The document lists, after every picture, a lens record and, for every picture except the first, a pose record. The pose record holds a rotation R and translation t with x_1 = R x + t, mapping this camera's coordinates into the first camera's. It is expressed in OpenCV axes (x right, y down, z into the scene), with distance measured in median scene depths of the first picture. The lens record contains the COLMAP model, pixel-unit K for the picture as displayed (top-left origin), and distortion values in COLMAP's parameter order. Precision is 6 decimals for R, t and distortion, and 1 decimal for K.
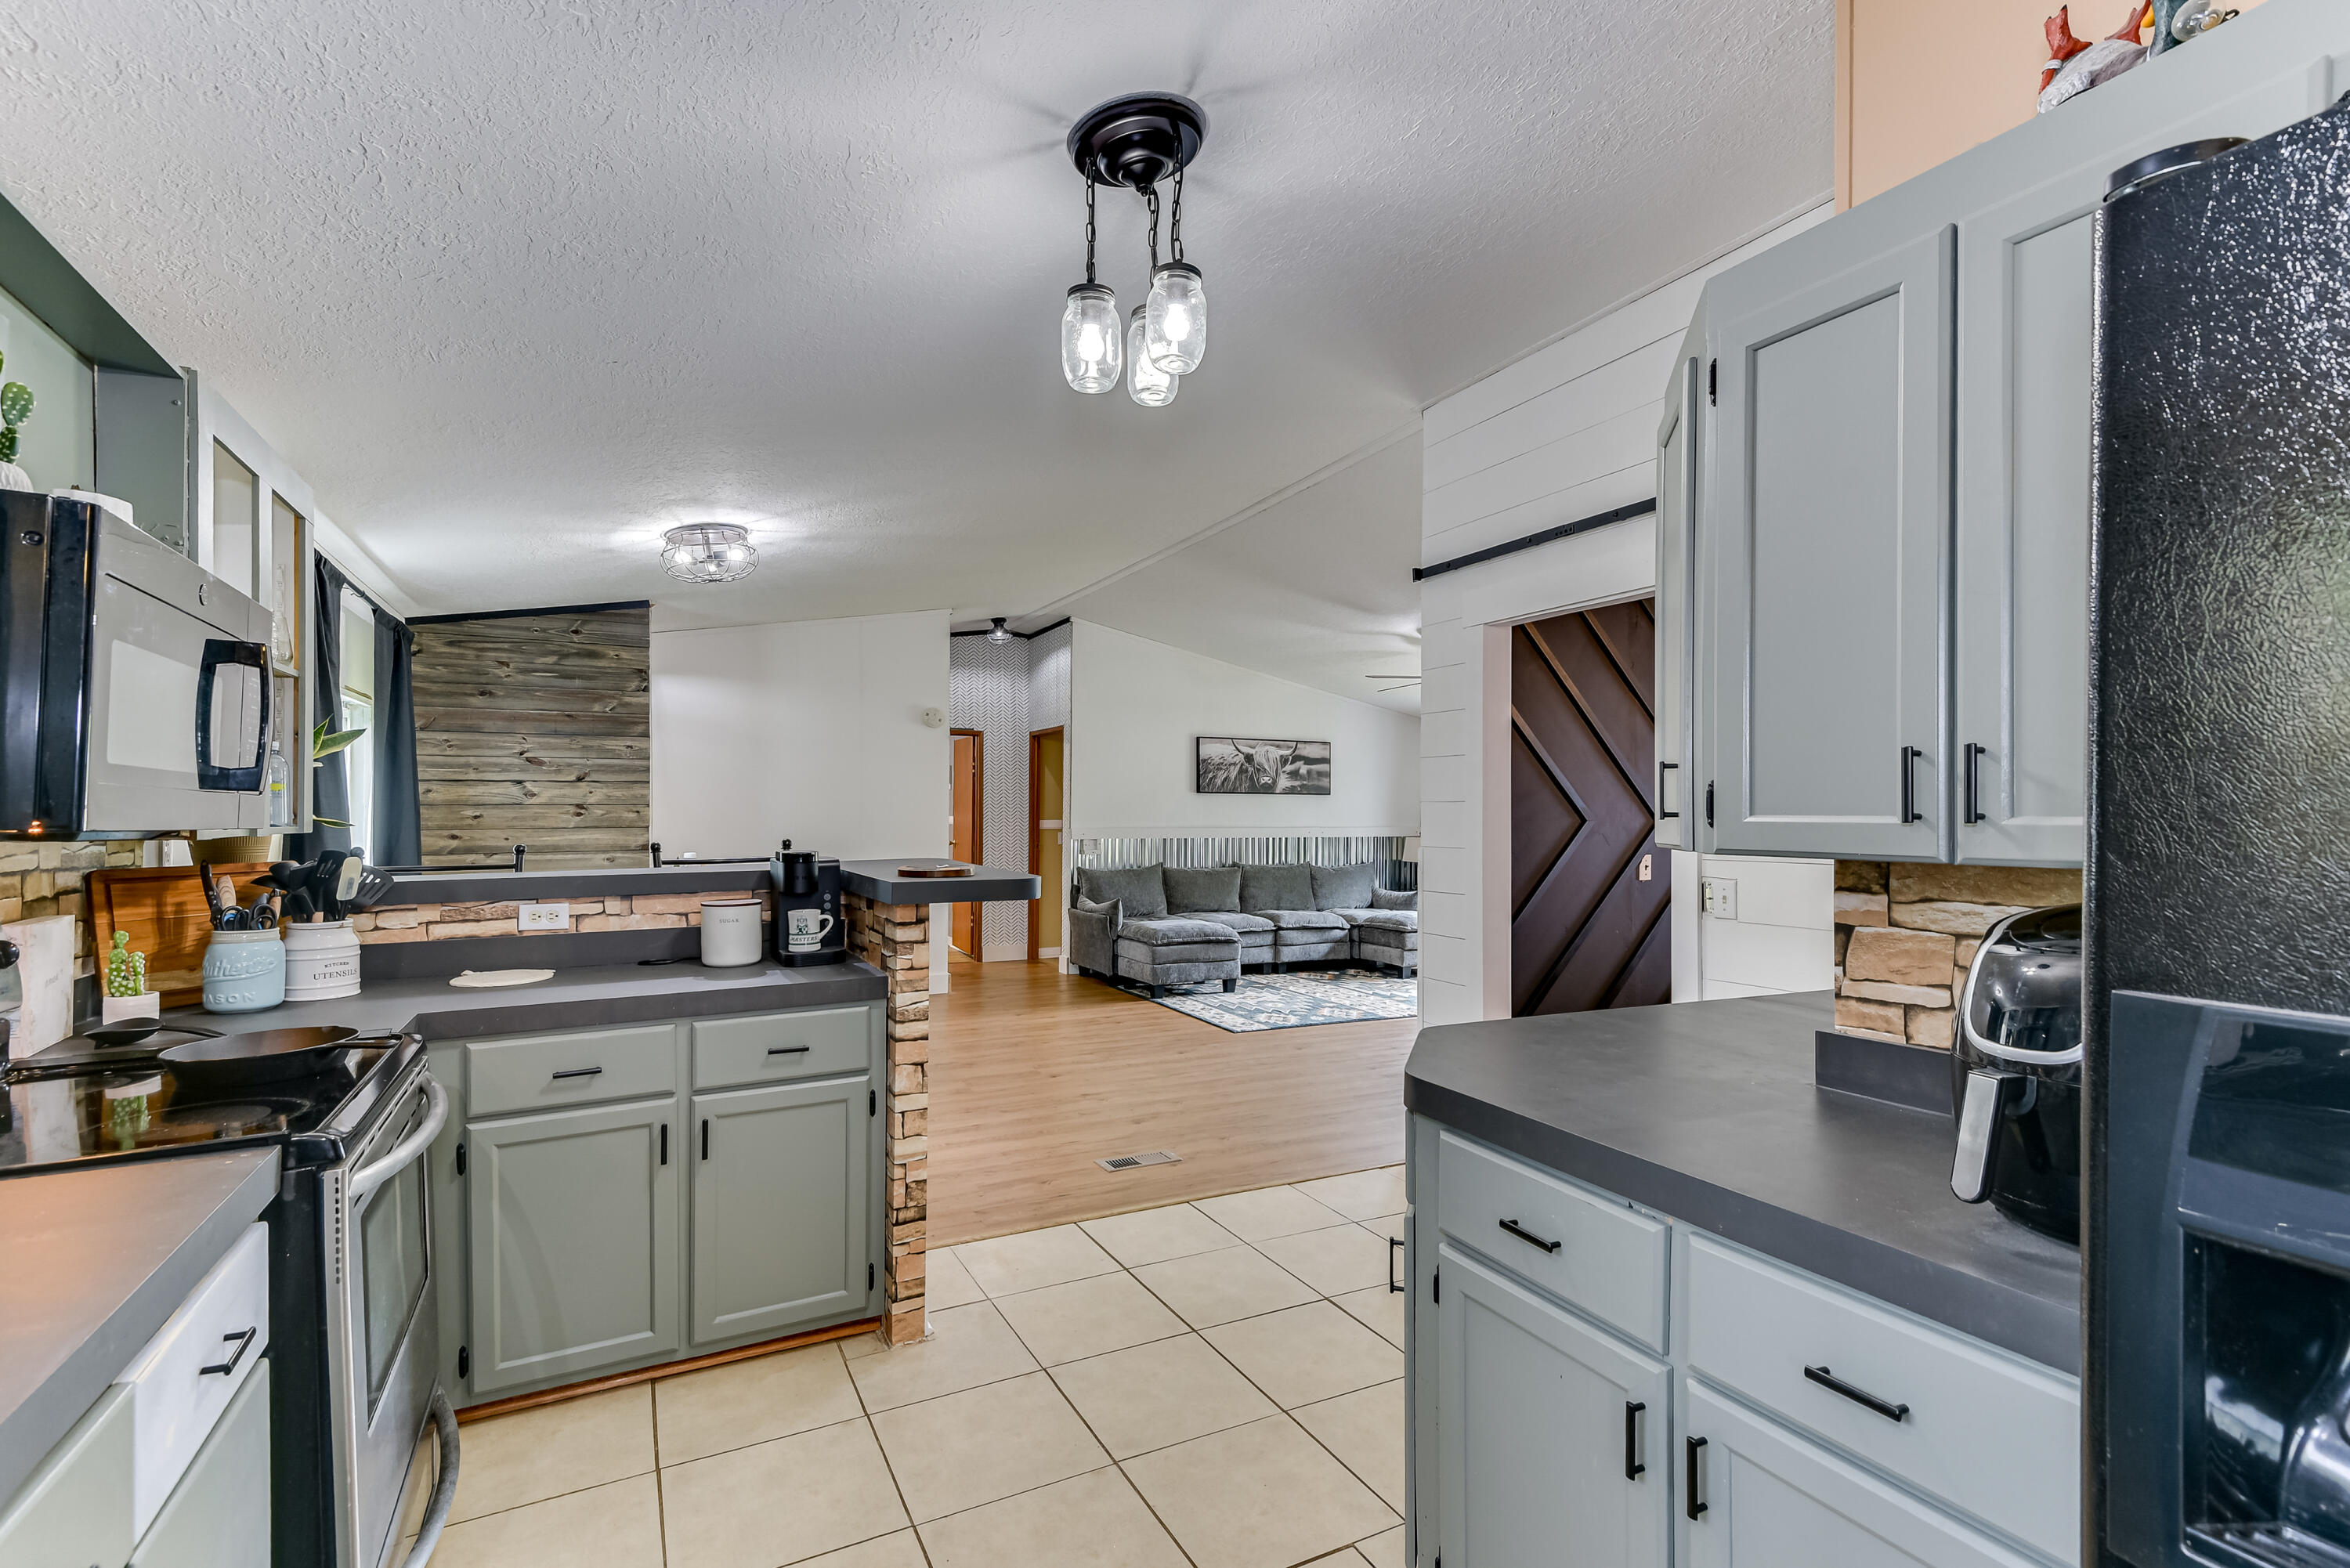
lens RADIAL K [[1061.3, 0, 1188.8], [0, 1061.3, 791.3], [0, 0, 1]] dist [0.067290, -0.056757]
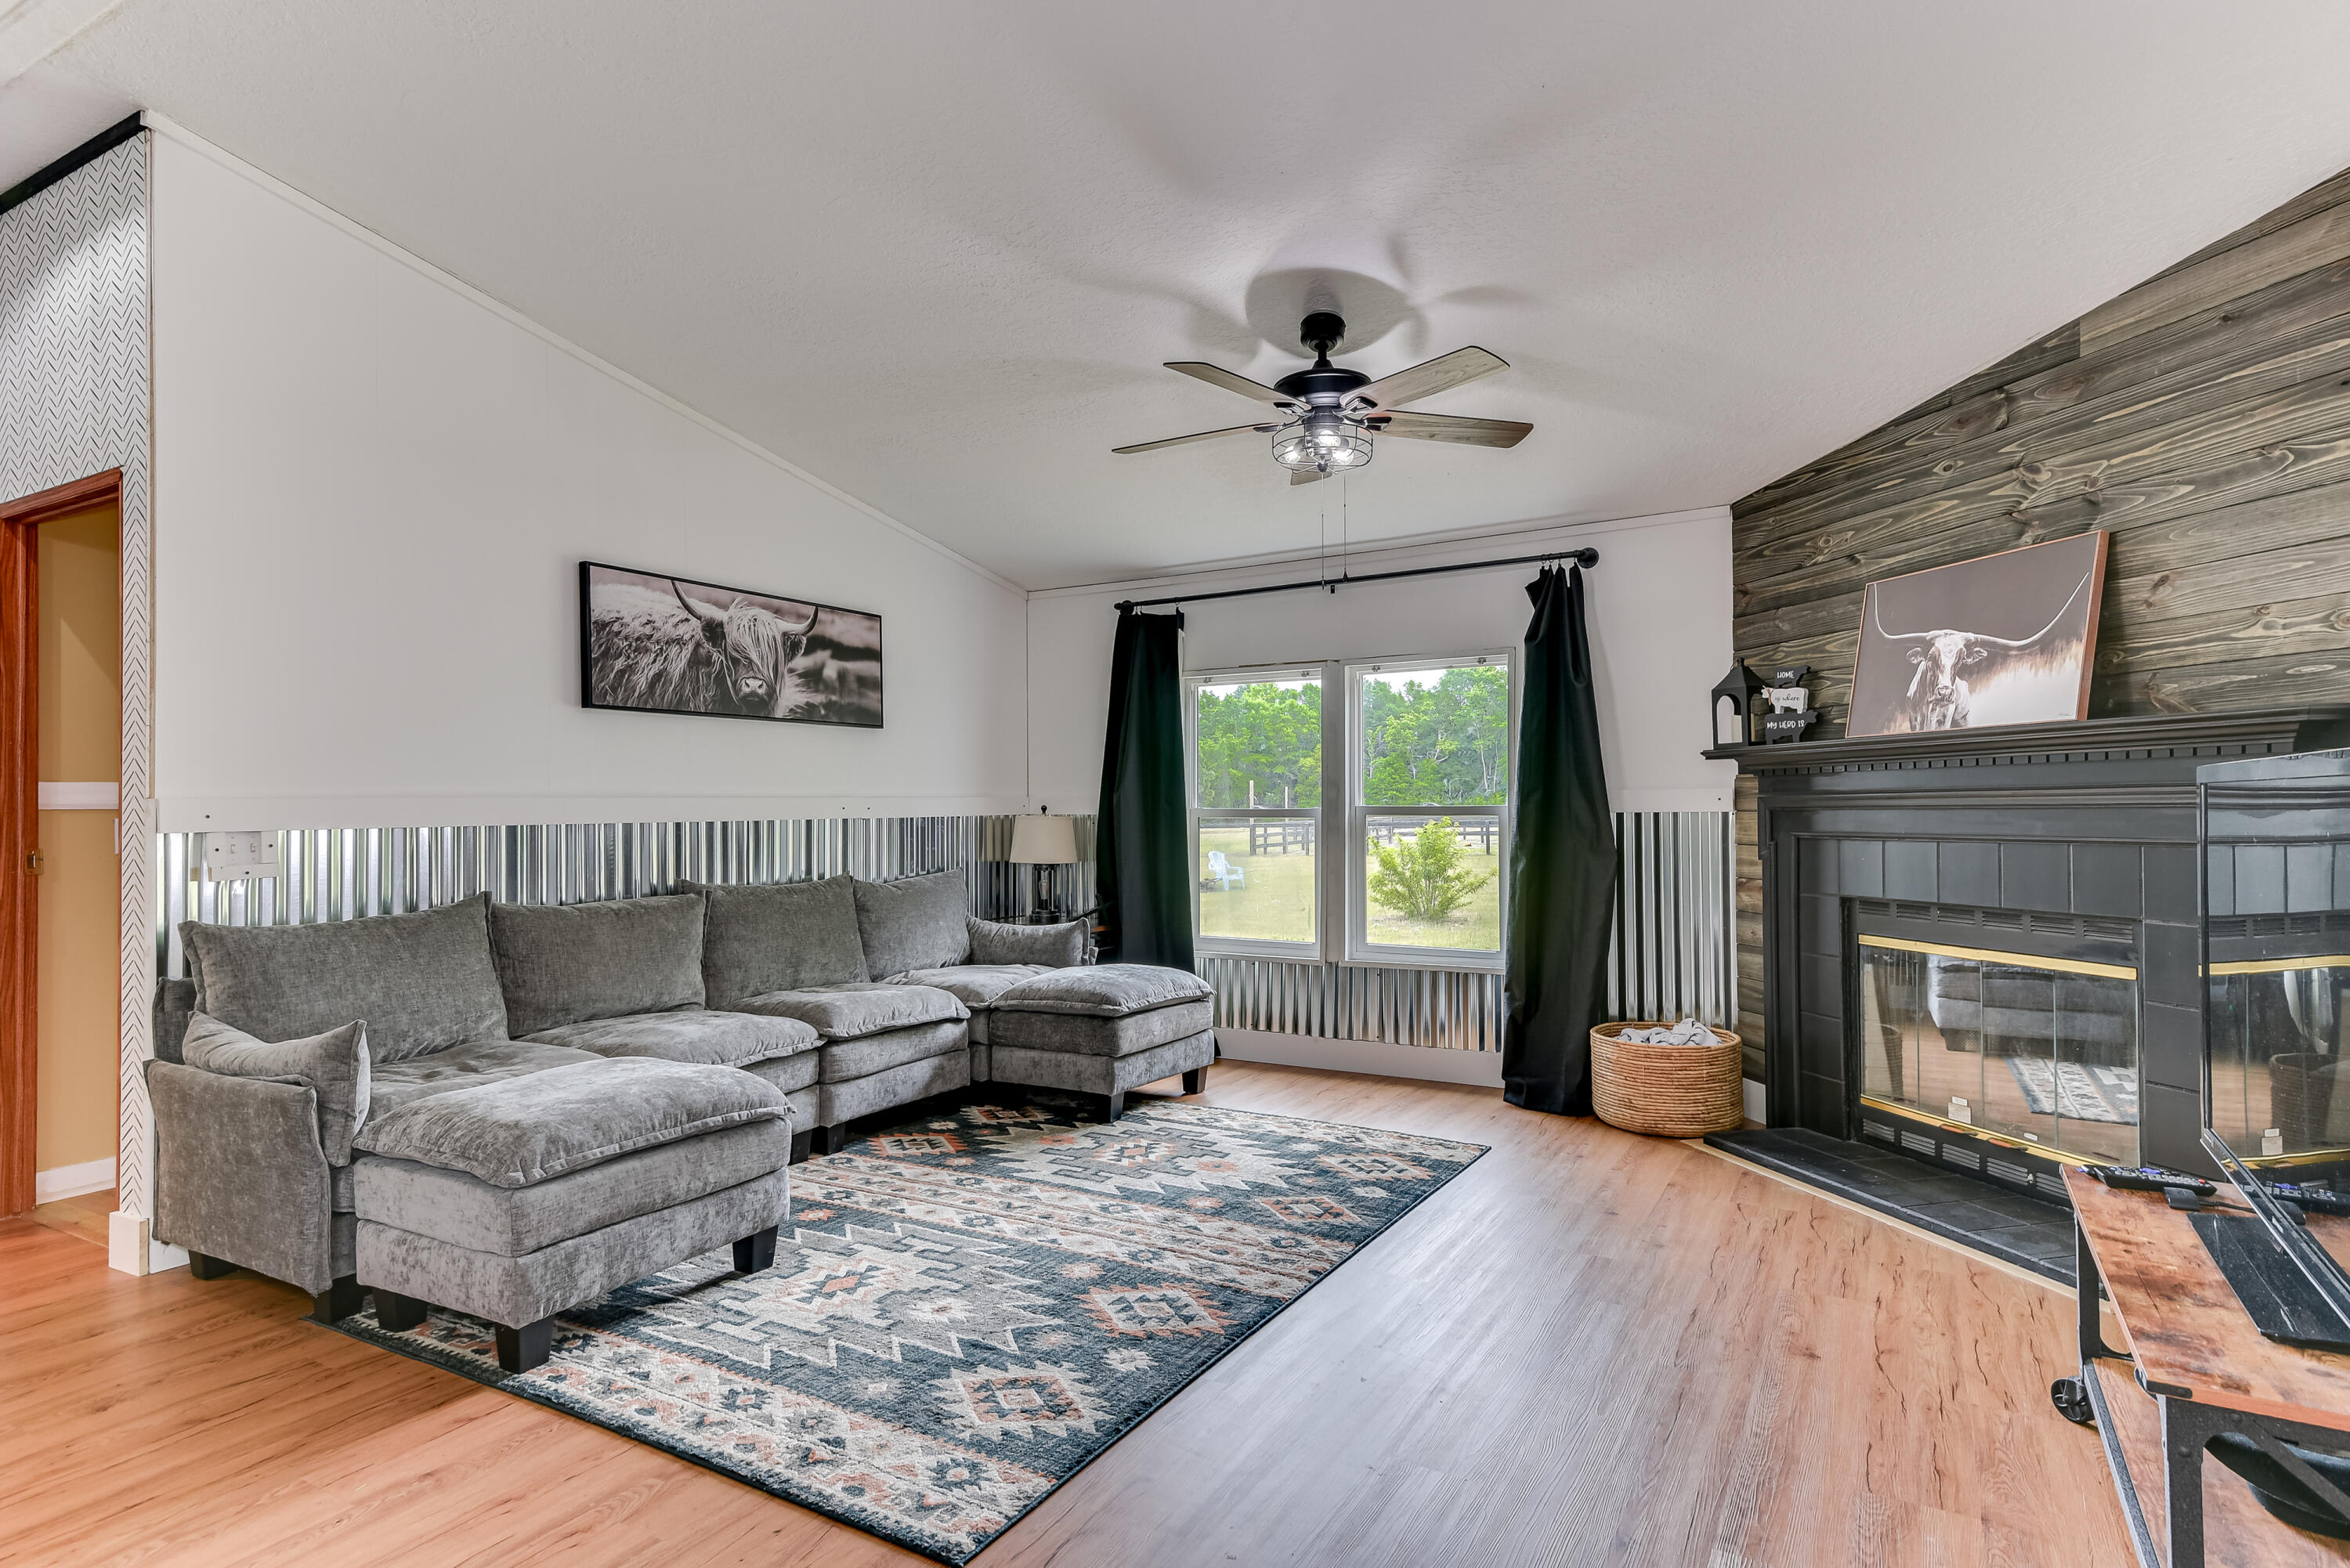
lens RADIAL K [[1234.8, 0, 1173.0], [0, 1234.8, 795.6], [0, 0, 1]] dist [0.052279, -0.029783]
pose [[0.851846, -0.008598, 0.523722, -0.048344], [0.000927, 0.999888, 0.014907, 0.027540], [-0.523792, -0.012213, 0.851759, 0.509352]]
